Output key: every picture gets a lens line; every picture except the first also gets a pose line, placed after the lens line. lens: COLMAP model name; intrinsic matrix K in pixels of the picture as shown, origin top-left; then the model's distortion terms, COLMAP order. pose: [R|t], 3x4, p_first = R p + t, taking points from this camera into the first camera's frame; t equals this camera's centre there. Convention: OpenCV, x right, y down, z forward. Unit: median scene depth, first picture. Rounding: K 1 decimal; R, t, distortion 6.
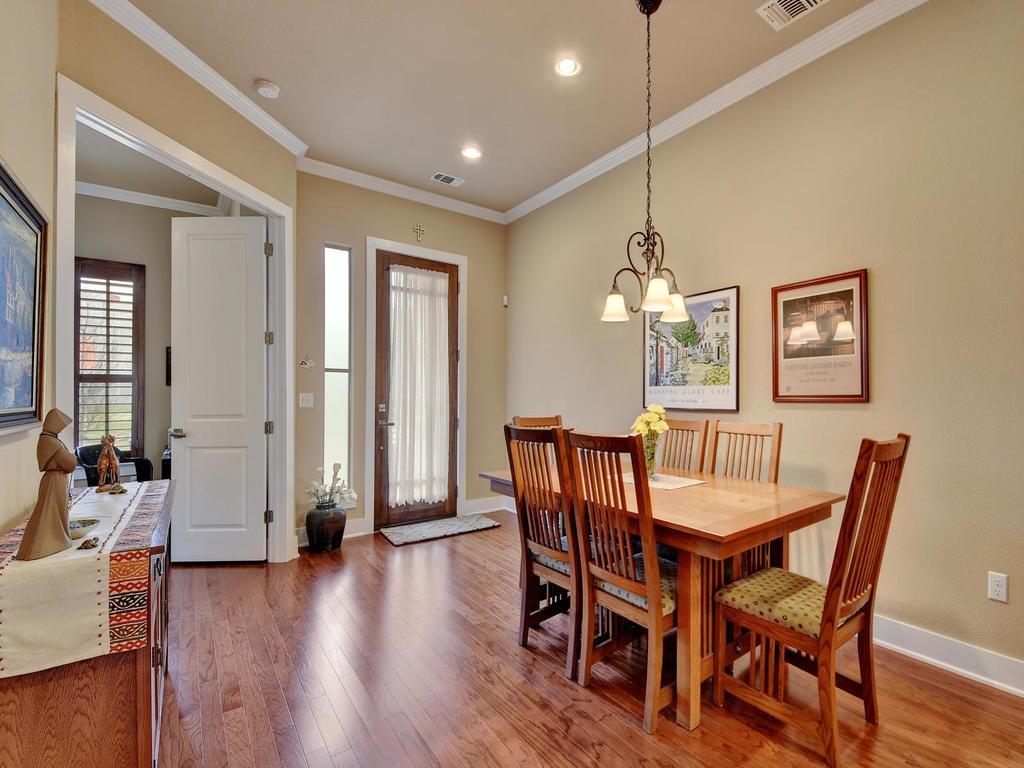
lens RADIAL K [[448.3, 0, 563.3], [0, 448.3, 391.7], [0, 0, 1]] dist [0.001129, -0.009061]
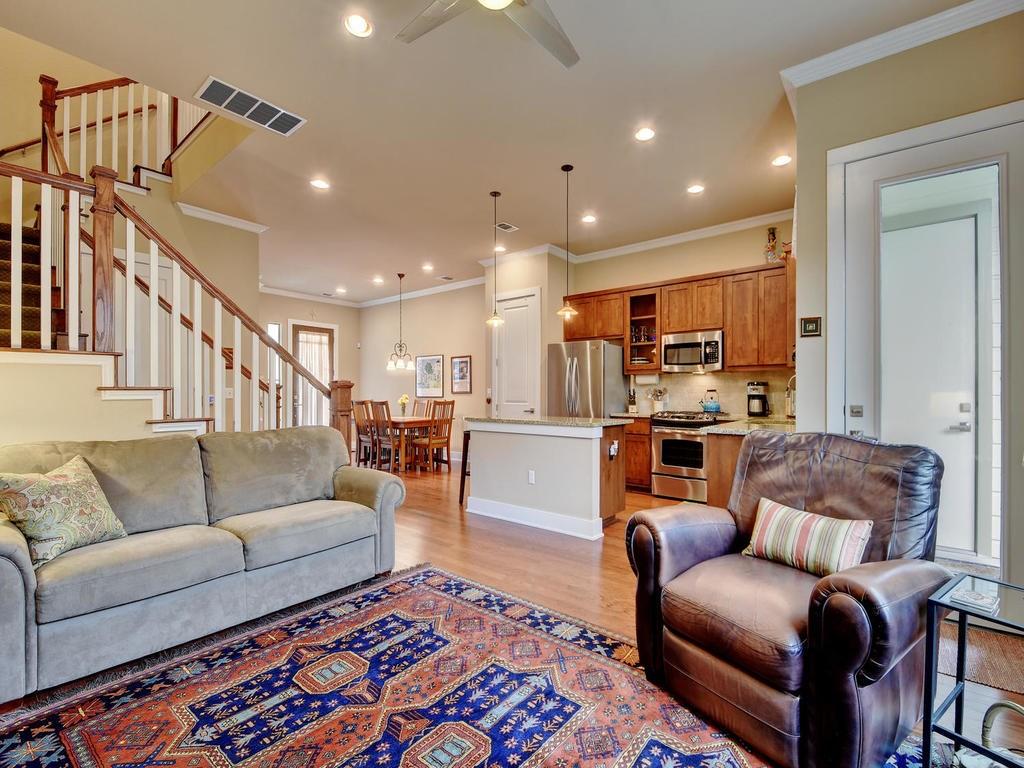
lens RADIAL K [[448.3, 0, 563.3], [0, 448.3, 391.7], [0, 0, 1]] dist [0.001129, -0.009061]
pose [[0.961357, 0.002897, 0.275289, 0.300768], [-0.003160, 0.999995, 0.000511, 0.001364], [-0.275286, -0.001361, 0.961361, -1.784161]]
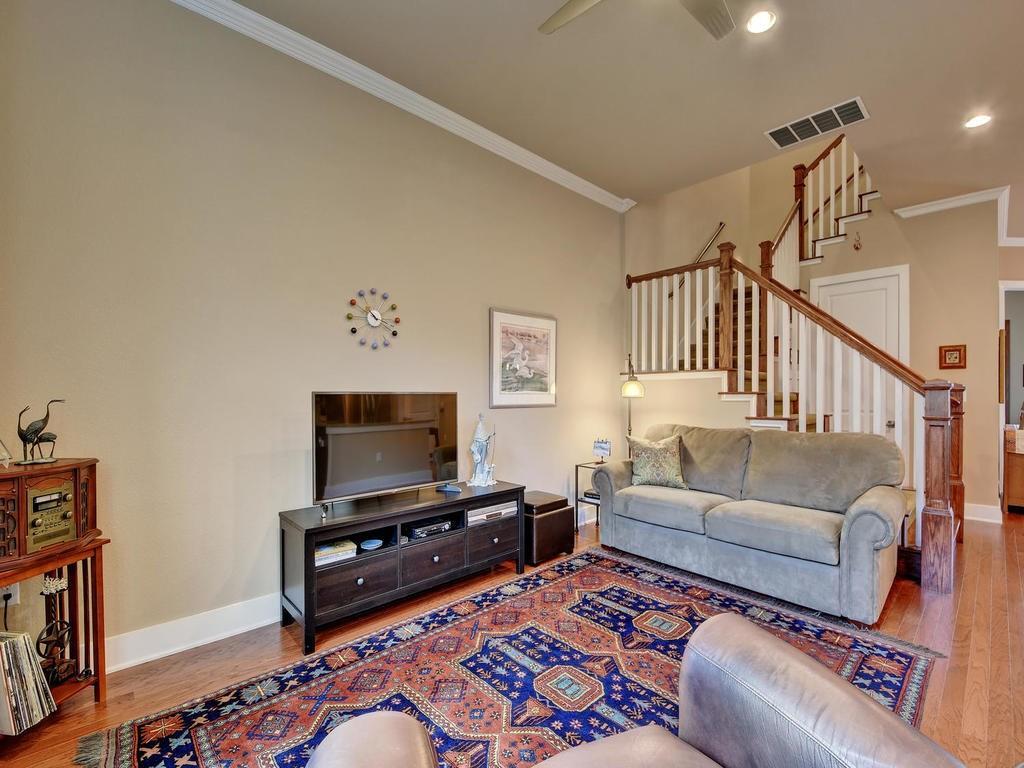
lens RADIAL K [[450.8, 0, 516.0], [0, 450.8, 388.7], [0, 0, 1]] dist [0.021947, -0.018138]
pose [[0.081275, -0.009388, -0.996647, 0.881112], [0.004922, 0.999947, -0.009017, -0.004113], [0.996680, -0.004173, 0.081317, -1.429742]]
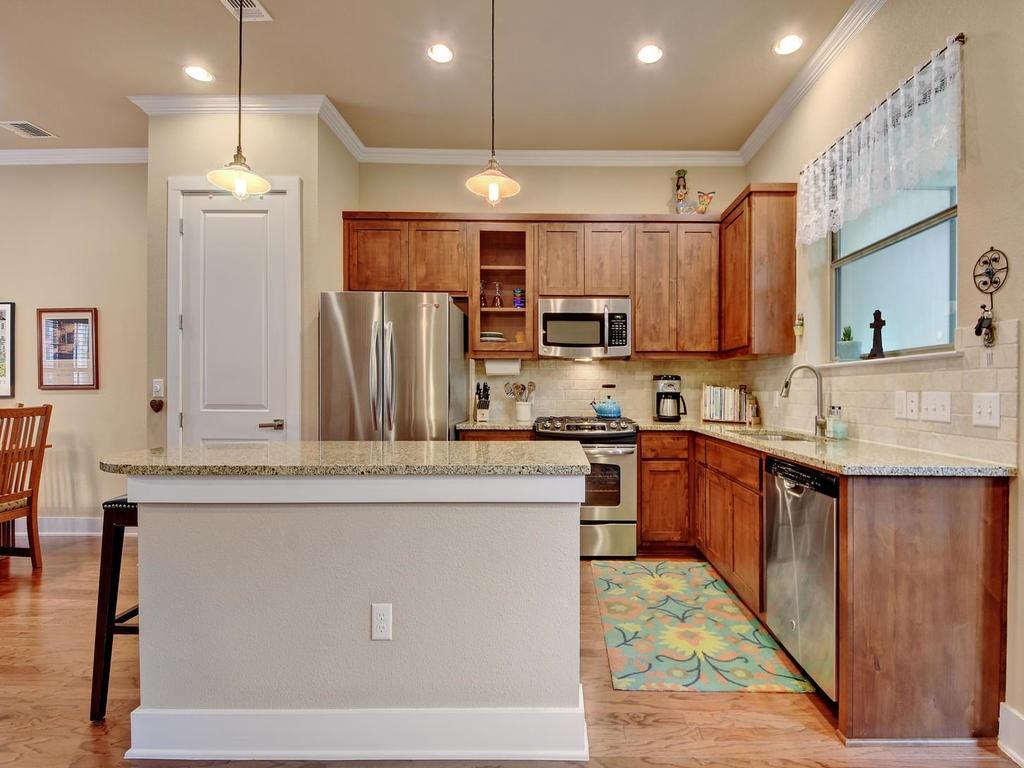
lens RADIAL K [[448.3, 0, 563.3], [0, 448.3, 391.7], [0, 0, 1]] dist [0.001129, -0.009061]
pose [[0.609386, 0.002502, 0.792870, 0.312637], [-0.010801, 0.999928, 0.005146, 0.004576], [-0.792800, -0.011700, 0.609369, -0.978781]]
